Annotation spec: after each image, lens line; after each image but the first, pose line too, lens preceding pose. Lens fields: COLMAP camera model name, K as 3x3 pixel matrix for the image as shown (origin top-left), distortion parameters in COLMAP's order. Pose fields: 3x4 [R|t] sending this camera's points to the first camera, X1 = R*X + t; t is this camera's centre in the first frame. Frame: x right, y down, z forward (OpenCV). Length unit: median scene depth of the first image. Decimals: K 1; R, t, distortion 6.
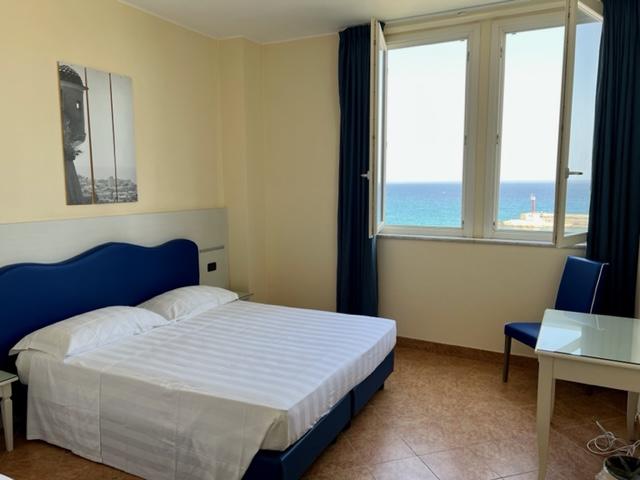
lens RADIAL K [[485.7, 0, 319.0], [0, 485.7, 243.3], [0, 0, 1]] dist [-0.003140, 0.001009]
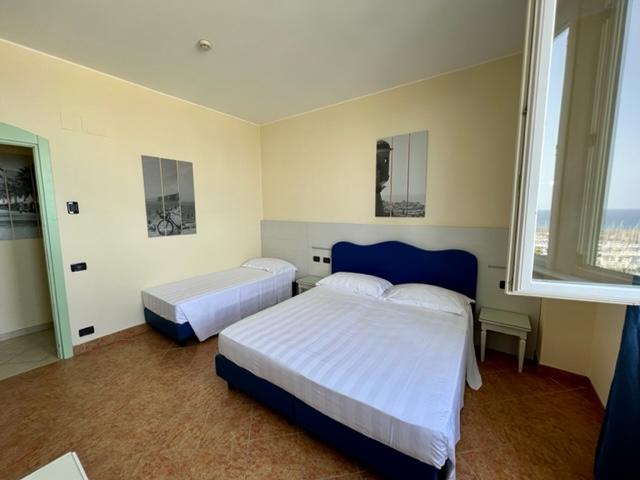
lens RADIAL K [[257.7, 0, 314.8], [0, 257.7, 234.9], [0, 0, 1]] dist [0.001866, 0.000063]
pose [[-0.165007, 0.124741, -0.978372, 0.444840], [-0.101949, 0.984499, 0.142716, -0.113699], [0.981009, 0.123293, -0.149732, 0.829657]]
